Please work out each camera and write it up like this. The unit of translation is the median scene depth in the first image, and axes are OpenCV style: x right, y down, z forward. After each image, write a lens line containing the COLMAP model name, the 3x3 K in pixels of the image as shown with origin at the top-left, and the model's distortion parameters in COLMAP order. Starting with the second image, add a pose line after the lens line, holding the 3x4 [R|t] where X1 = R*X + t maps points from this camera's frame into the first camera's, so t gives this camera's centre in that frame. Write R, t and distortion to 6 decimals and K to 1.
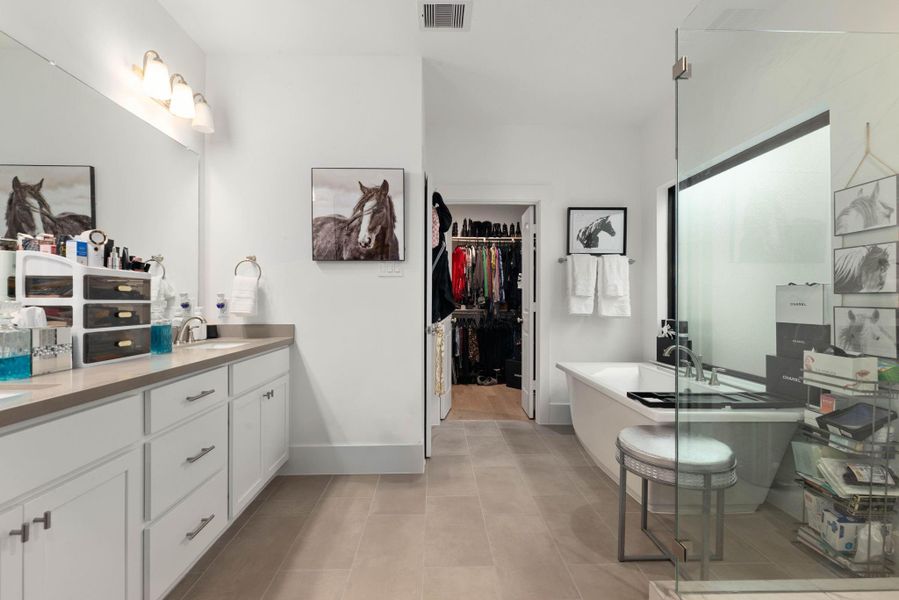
lens RADIAL K [[369.8, 0, 450.6], [0, 369.8, 294.8], [0, 0, 1]] dist [-0.001448, -0.000281]
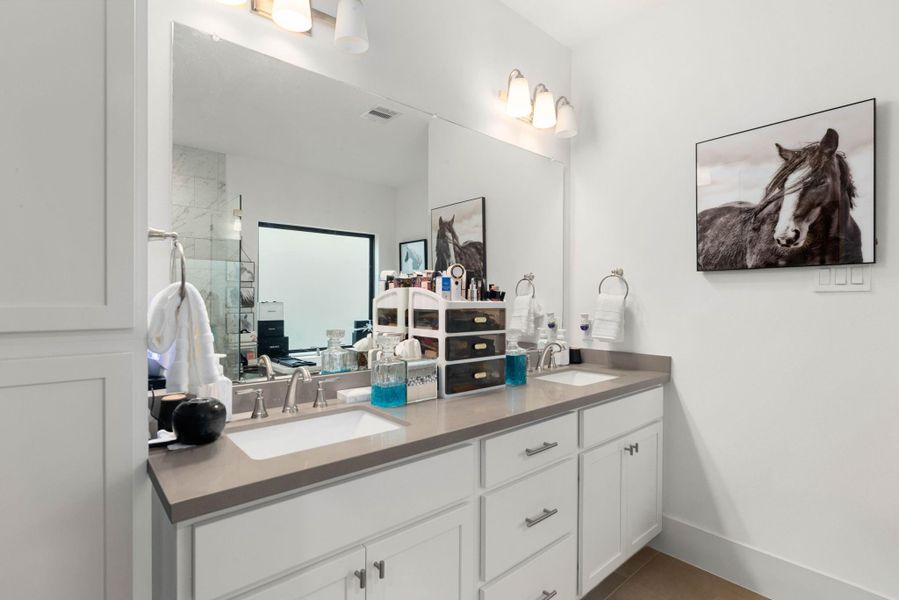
lens RADIAL K [[432.3, 0, 446.7], [0, 432.3, 299.6], [0, 0, 1]] dist [-0.000809, 0.000279]
pose [[0.618599, 0.004234, -0.785695, -0.018502], [-0.009910, 0.999948, -0.002414, -0.041577], [0.785644, 0.009280, 0.618609, 0.131233]]
